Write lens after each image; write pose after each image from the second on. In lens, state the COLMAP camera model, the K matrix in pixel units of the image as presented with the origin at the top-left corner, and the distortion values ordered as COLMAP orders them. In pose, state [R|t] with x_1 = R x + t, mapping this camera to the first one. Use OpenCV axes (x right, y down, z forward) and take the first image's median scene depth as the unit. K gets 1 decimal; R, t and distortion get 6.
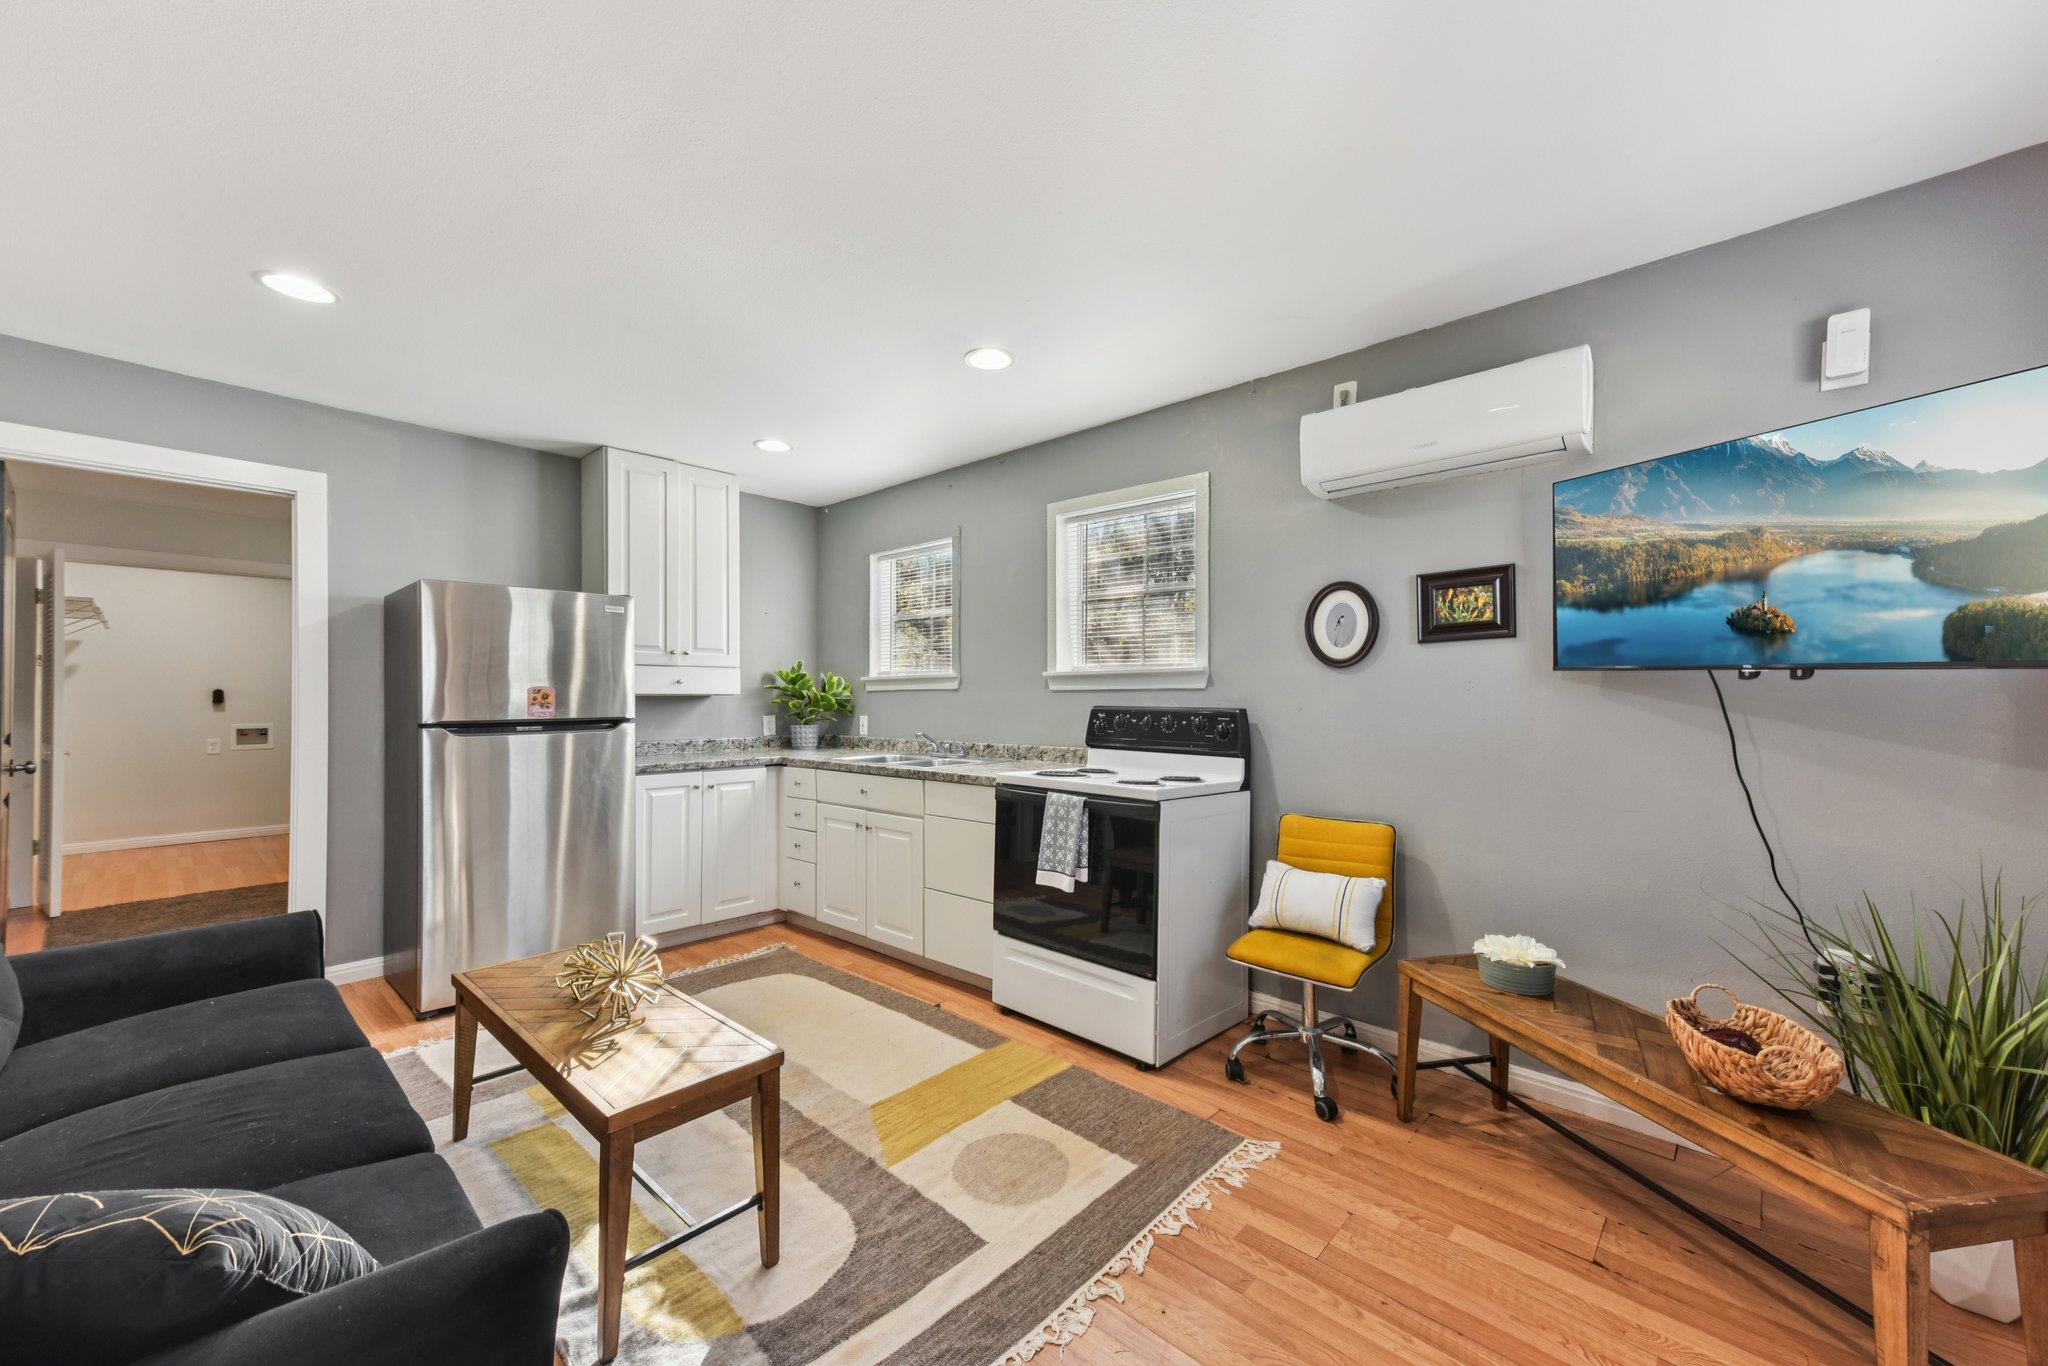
lens RADIAL K [[794.8, 0, 1030.9], [0, 794.8, 692.1], [0, 0, 1]] dist [0.026386, -0.000663]
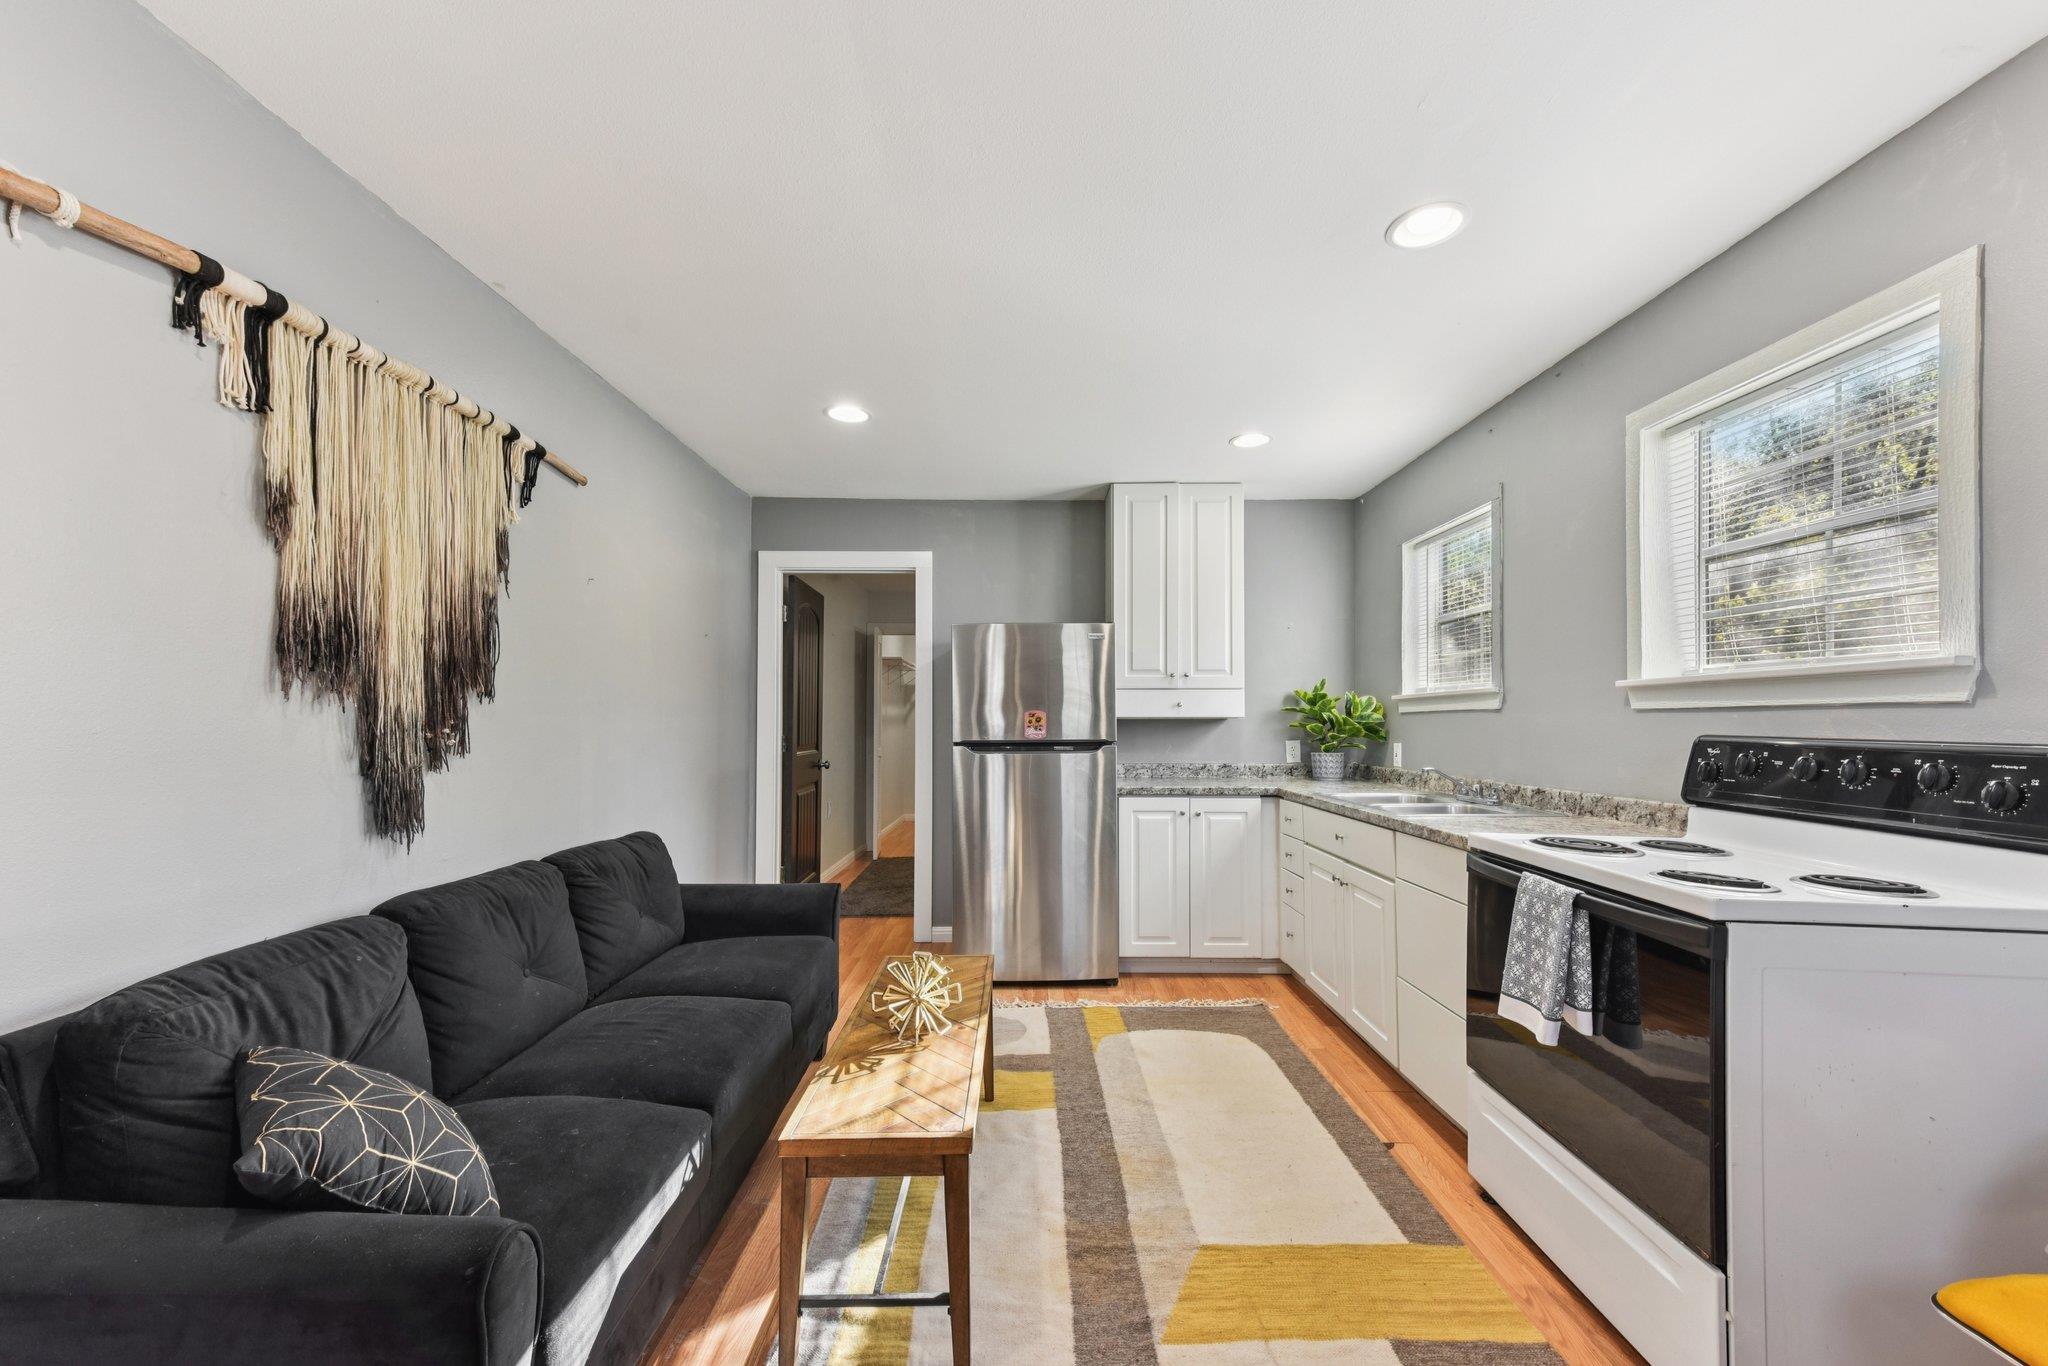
lens RADIAL K [[794.8, 0, 1020.9], [0, 794.8, 708.8], [0, 0, 1]] dist [0.026386, -0.000663]
pose [[0.683350, -0.011283, -0.730003, 0.161097], [0.004713, 0.999928, -0.011044, 0.002114], [0.730075, 0.004106, 0.683354, 0.210764]]
